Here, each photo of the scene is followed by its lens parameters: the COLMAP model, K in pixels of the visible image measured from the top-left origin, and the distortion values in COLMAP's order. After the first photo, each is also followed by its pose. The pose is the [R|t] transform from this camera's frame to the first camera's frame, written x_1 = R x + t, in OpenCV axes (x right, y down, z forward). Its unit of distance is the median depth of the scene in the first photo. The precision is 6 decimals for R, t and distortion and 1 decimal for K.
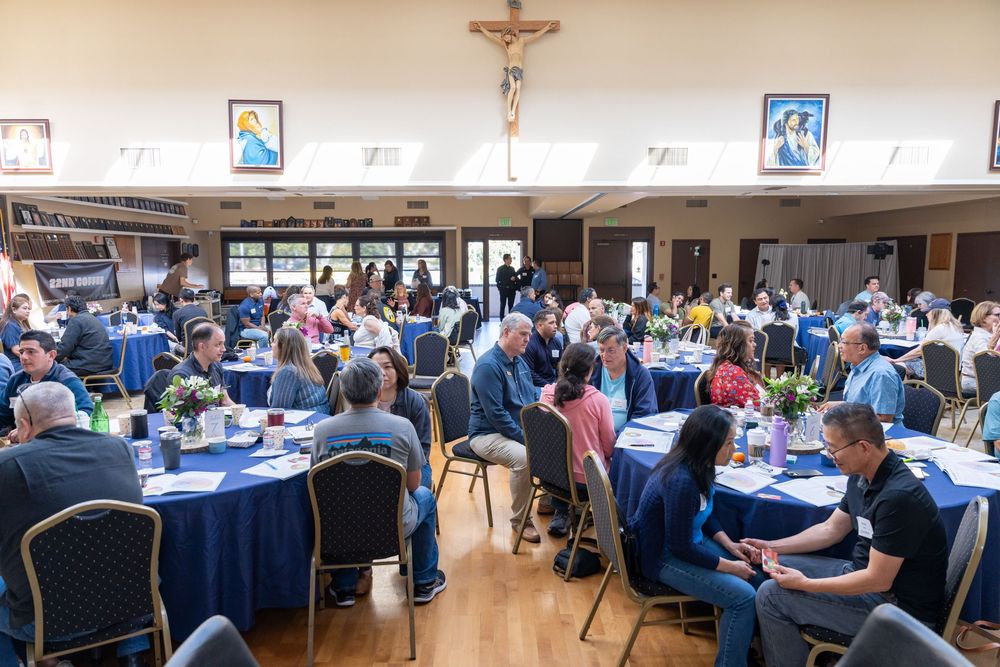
lens RADIAL K [[658.2, 0, 500.0], [0, 658.2, 333.5], [0, 0, 1]] dist [0.005430, 0.000425]
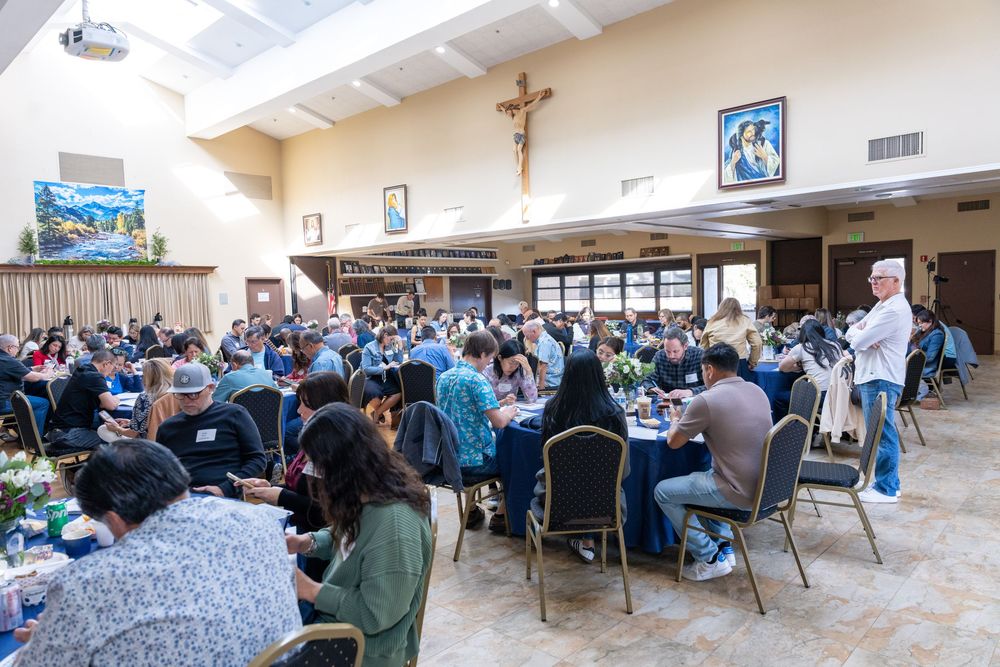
lens RADIAL K [[658.2, 0, 500.0], [0, 658.2, 333.5], [0, 0, 1]] dist [0.005430, 0.000425]
pose [[0.731318, 0.020295, -0.681735, 0.616844], [-0.050118, 0.998454, -0.024040, 0.004232], [0.680193, 0.051748, 0.731205, 0.061041]]
